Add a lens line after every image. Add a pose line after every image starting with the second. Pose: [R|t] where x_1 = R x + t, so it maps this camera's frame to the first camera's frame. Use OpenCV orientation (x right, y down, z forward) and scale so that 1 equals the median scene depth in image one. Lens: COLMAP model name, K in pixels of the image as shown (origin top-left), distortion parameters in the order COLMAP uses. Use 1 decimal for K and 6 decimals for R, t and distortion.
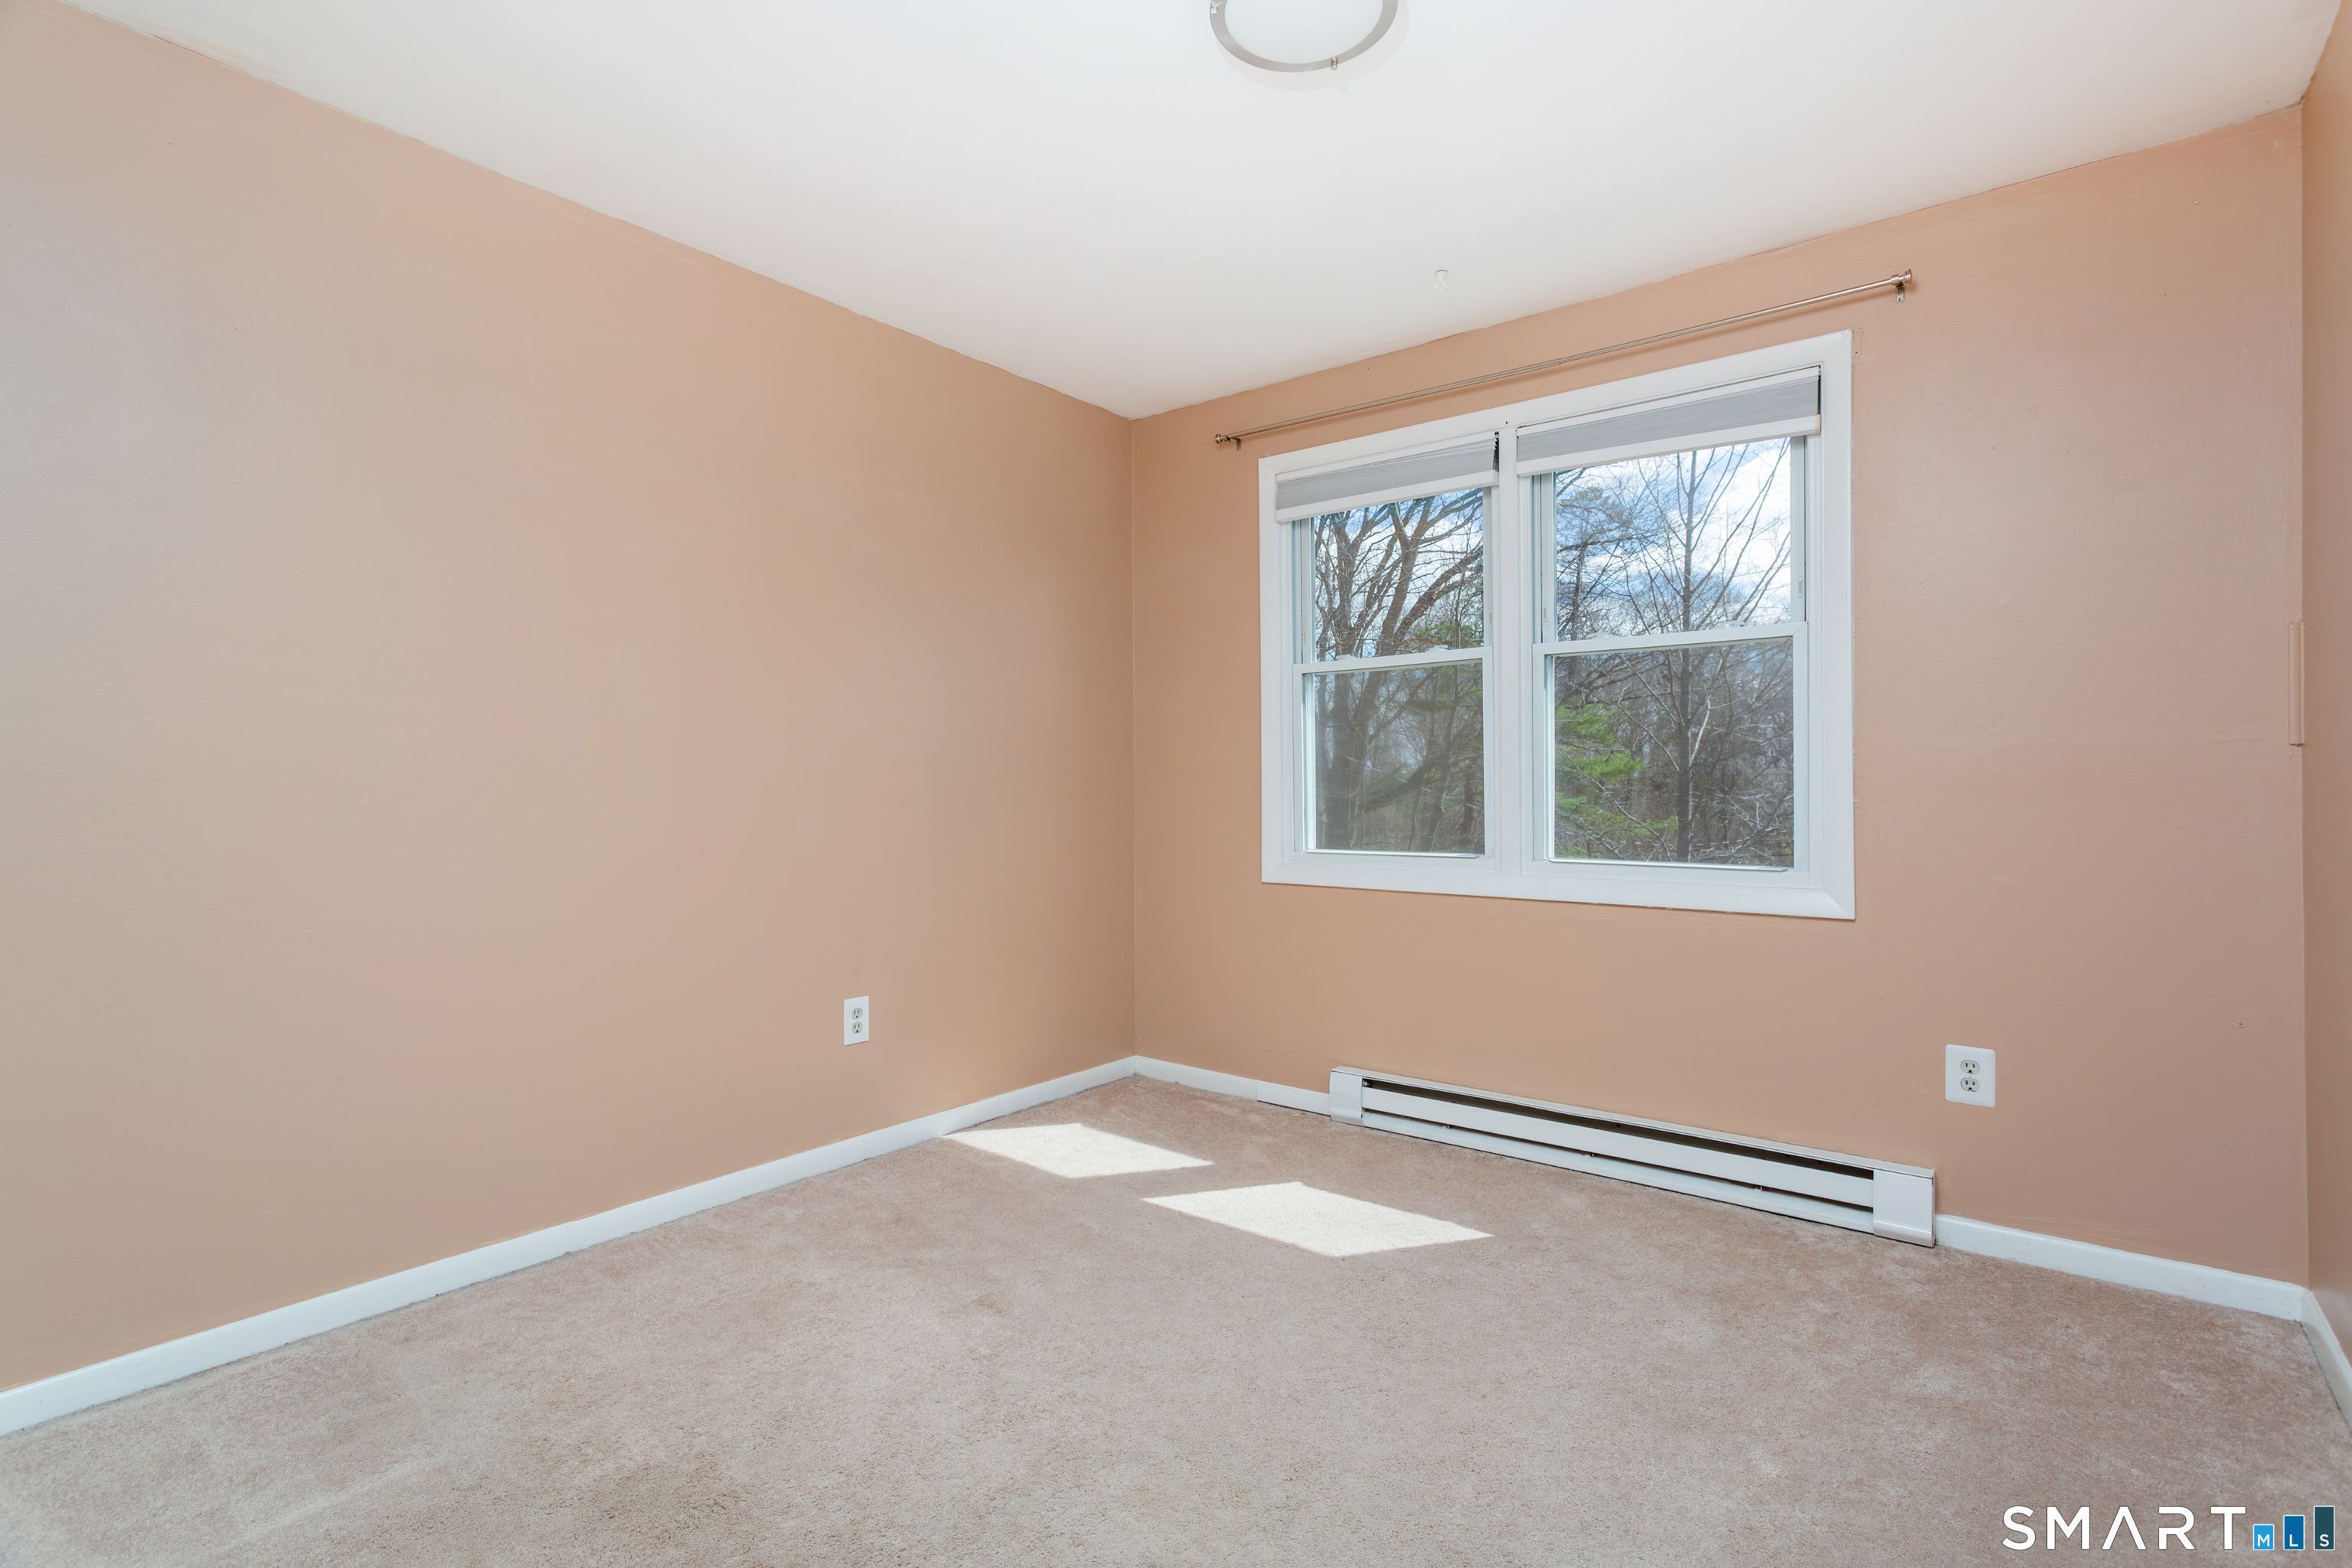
lens RADIAL K [[1102.4, 0, 1181.1], [0, 1102.4, 781.2], [0, 0, 1]] dist [0.012335, 0.002859]
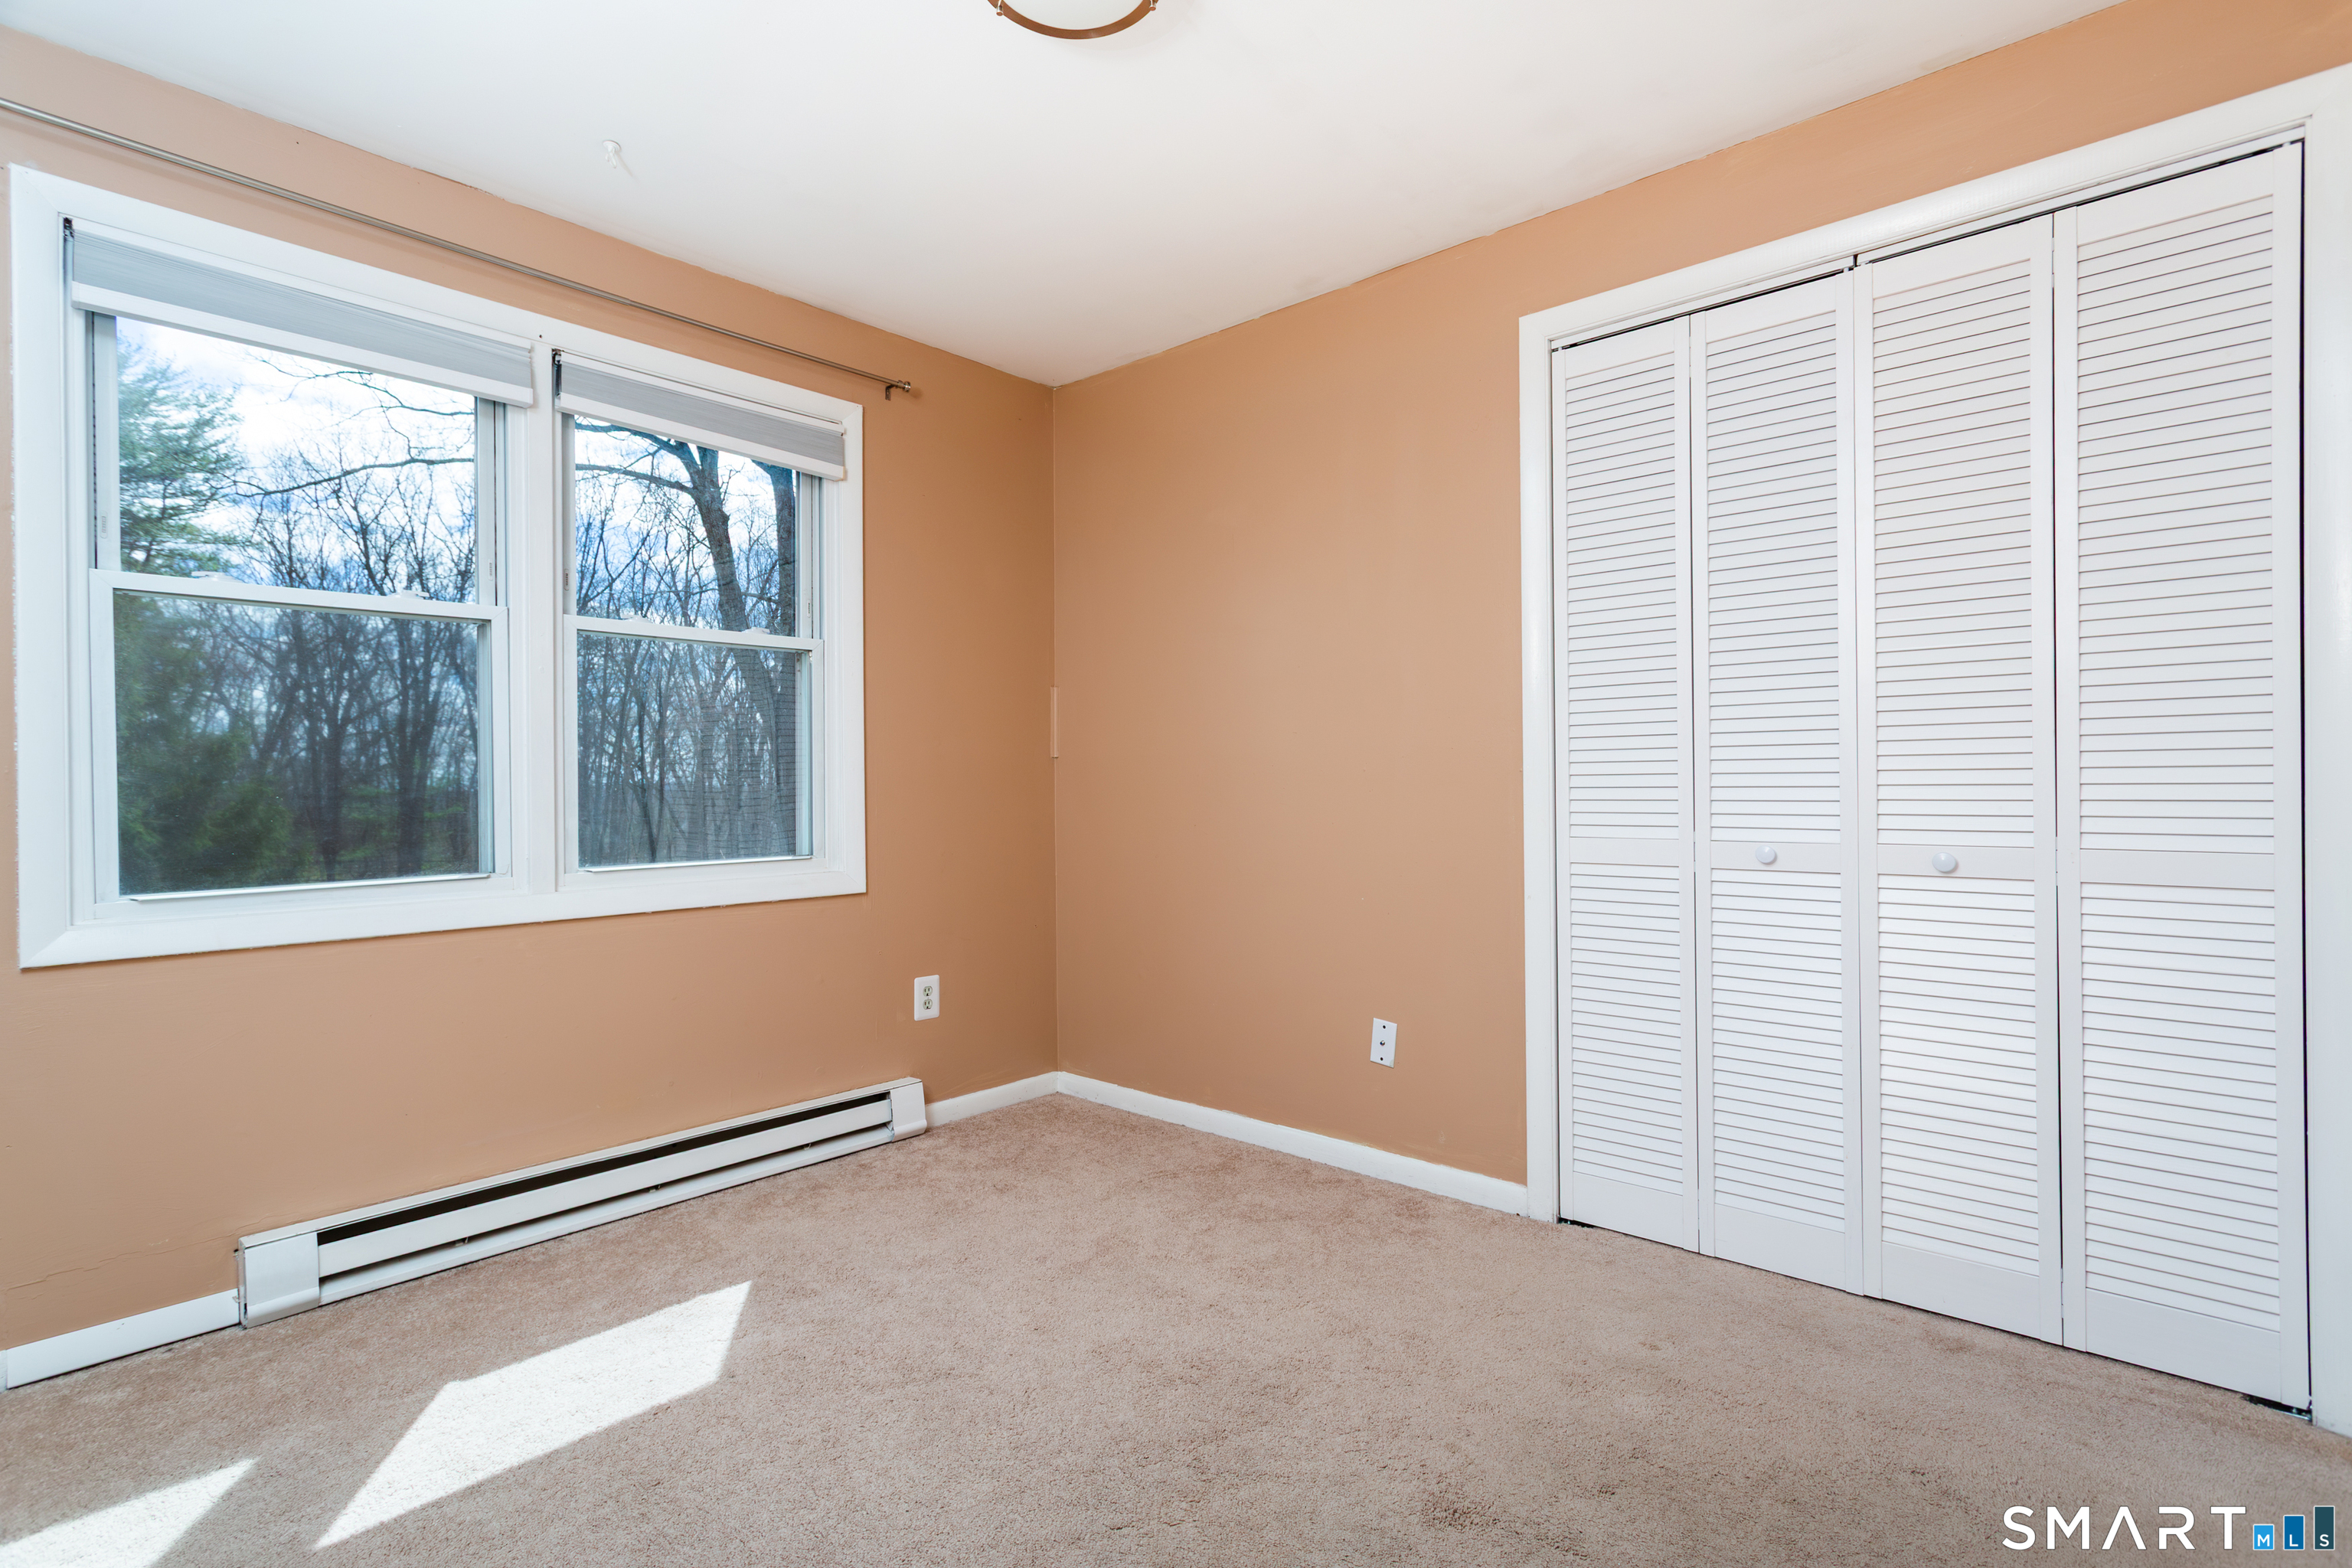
lens RADIAL K [[1102.4, 0, 1182.5], [0, 1102.4, 778.0], [0, 0, 1]] dist [0.012335, 0.002859]
pose [[0.080972, 0.005329, 0.996702, -0.543851], [-0.001126, 0.999986, -0.005256, 0.004713], [-0.996716, -0.000697, 0.080976, 0.529444]]
